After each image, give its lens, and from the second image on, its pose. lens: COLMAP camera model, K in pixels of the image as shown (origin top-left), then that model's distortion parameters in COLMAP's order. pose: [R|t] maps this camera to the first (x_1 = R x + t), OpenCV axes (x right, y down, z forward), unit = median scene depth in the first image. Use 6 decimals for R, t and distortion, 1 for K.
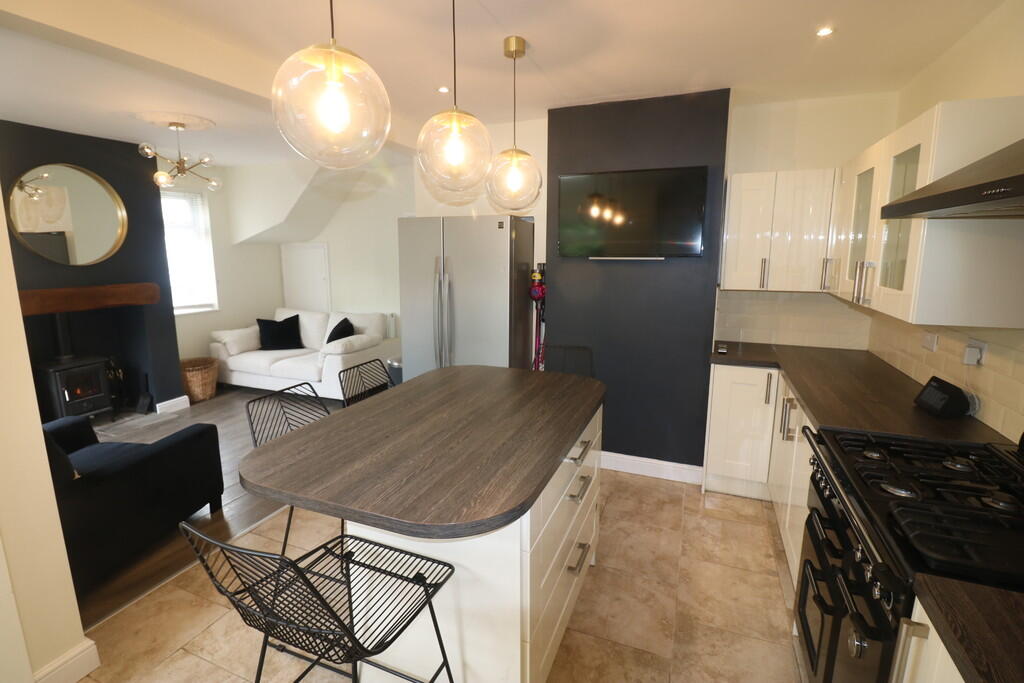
lens RADIAL K [[473.5, 0, 511.7], [0, 473.5, 334.3], [0, 0, 1]] dist [0.004613, -0.017810]
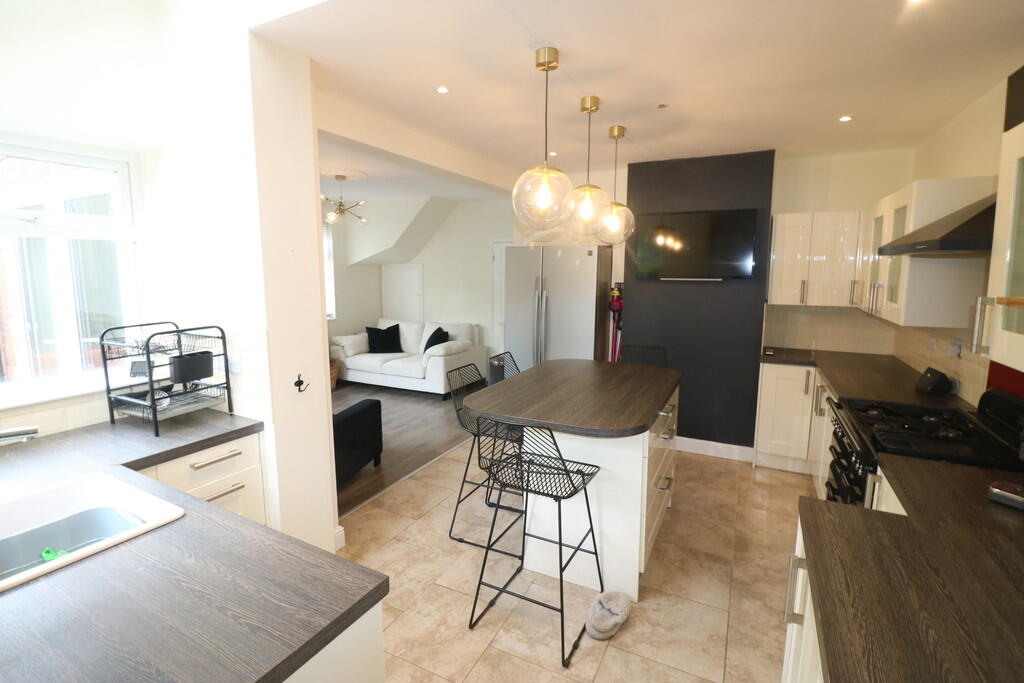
lens RADIAL K [[473.5, 0, 511.7], [0, 473.5, 334.3], [0, 0, 1]] dist [0.004613, -0.017810]
pose [[0.996519, 0.014630, -0.082073, -0.141548], [-0.017670, 0.999180, -0.036427, 0.045309], [0.081473, 0.037751, 0.995960, -0.325006]]
